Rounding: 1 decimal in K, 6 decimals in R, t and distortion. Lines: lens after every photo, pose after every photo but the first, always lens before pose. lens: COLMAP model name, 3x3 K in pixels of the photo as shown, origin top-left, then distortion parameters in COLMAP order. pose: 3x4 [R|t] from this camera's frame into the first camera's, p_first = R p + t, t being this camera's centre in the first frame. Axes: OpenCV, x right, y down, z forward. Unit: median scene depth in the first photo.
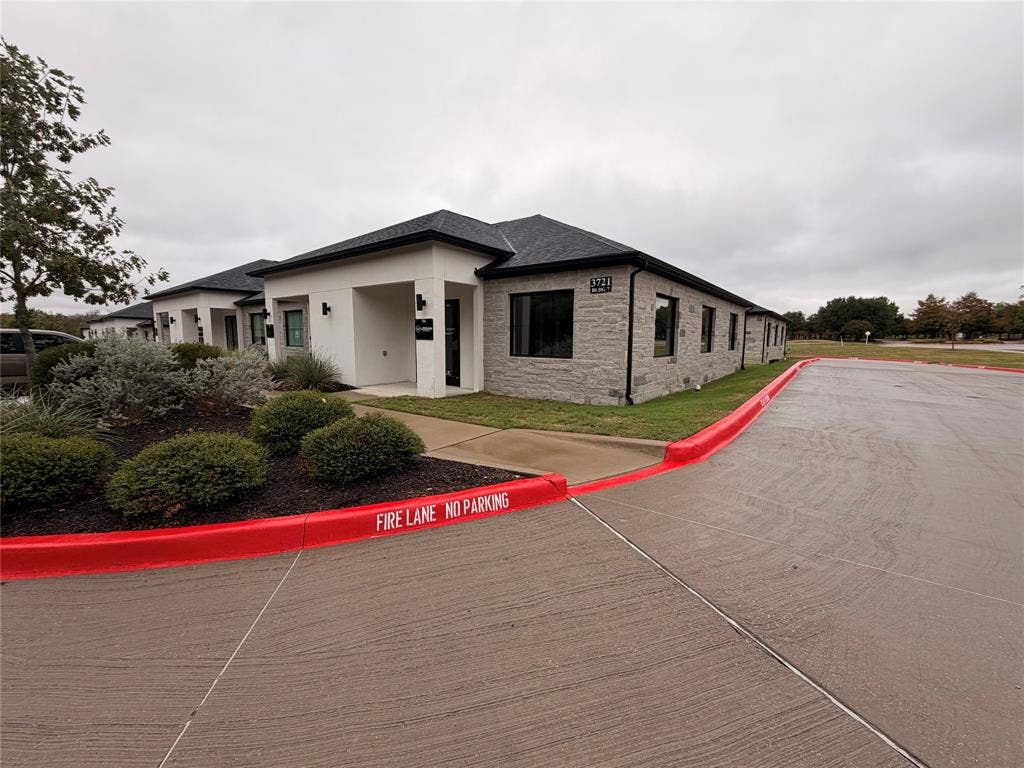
lens RADIAL K [[406.6, 0, 510.7], [0, 406.6, 384.9], [0, 0, 1]] dist [-0.001121, 0.000733]
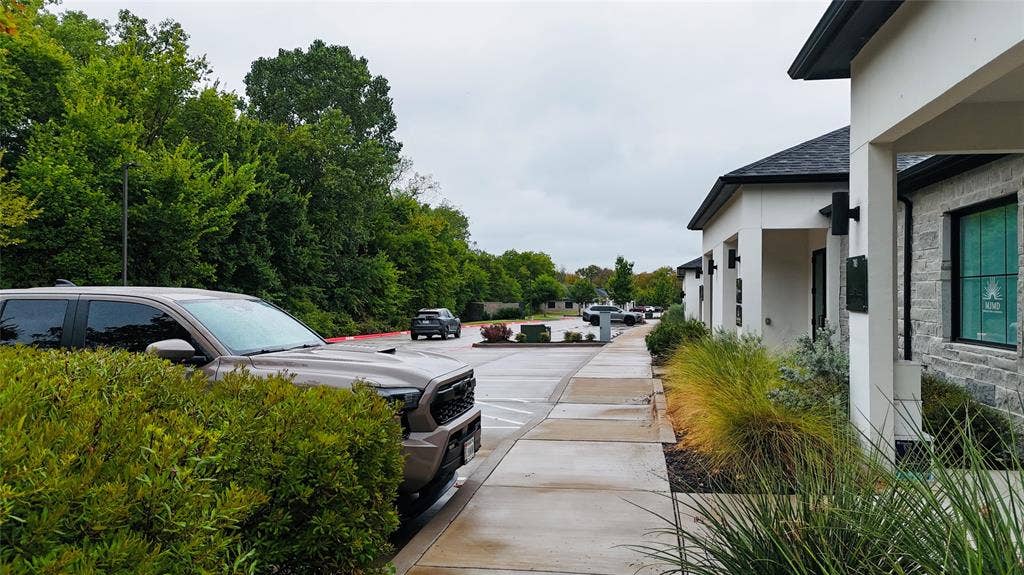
lens RADIAL K [[756.0, 0, 509.1], [0, 756.0, 289.3], [0, 0, 1]] dist [0.055114, -0.022540]
pose [[0.474392, -0.012608, -0.880223, -0.490498], [-0.104380, 0.992038, -0.070465, -0.126912], [0.874103, 0.125306, 0.469299, 1.017270]]
